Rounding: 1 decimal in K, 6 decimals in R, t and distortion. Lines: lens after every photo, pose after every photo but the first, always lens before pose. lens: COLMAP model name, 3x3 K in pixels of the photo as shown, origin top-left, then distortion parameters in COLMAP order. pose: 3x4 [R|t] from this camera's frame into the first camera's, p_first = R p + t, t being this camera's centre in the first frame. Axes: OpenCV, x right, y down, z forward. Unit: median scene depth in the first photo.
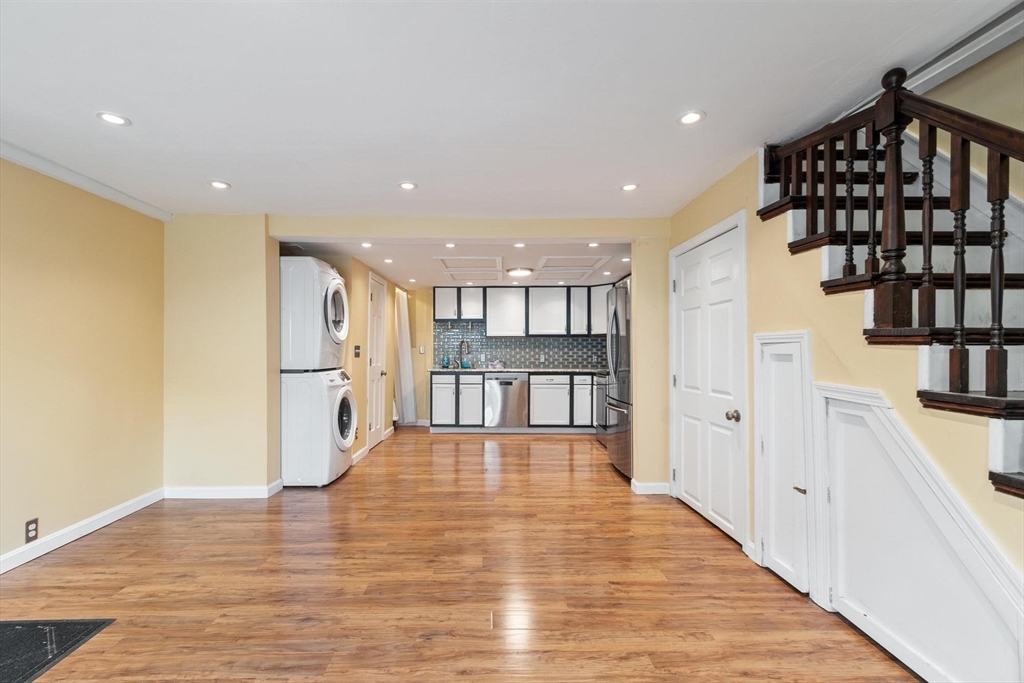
lens RADIAL K [[454.0, 0, 491.9], [0, 454.0, 356.0], [0, 0, 1]] dist [-0.001288, 0.000274]
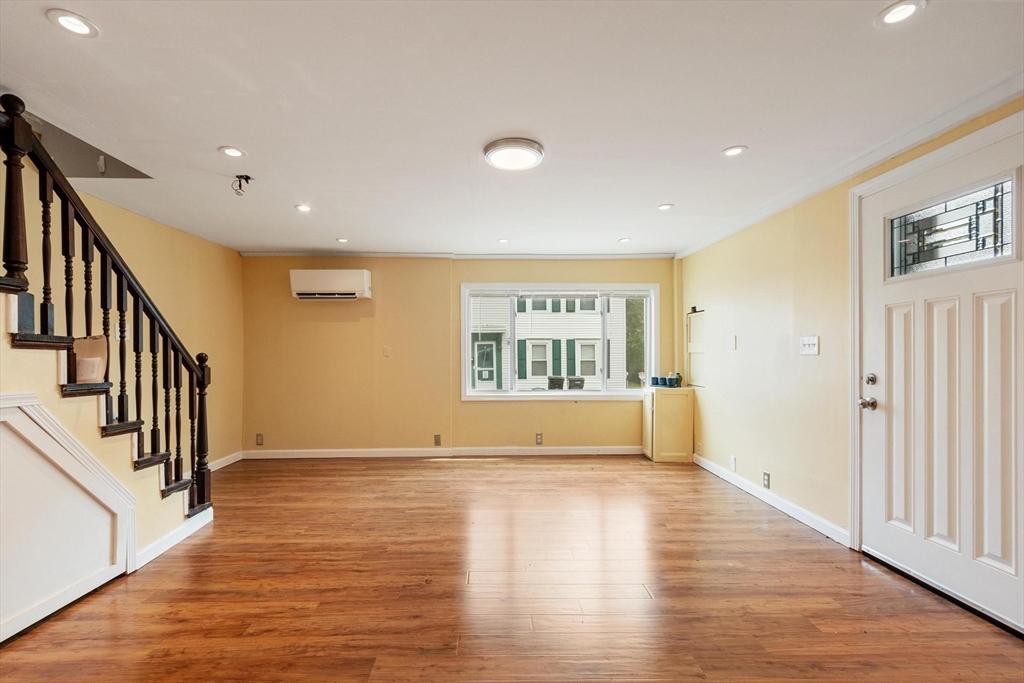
lens RADIAL K [[454.0, 0, 491.9], [0, 454.0, 356.0], [0, 0, 1]] dist [-0.001288, 0.000274]
pose [[-0.999989, 0.004675, -0.000433, -0.247433], [0.004671, 0.999932, 0.010726, -0.012498], [0.000483, 0.010724, -0.999942, 2.034950]]
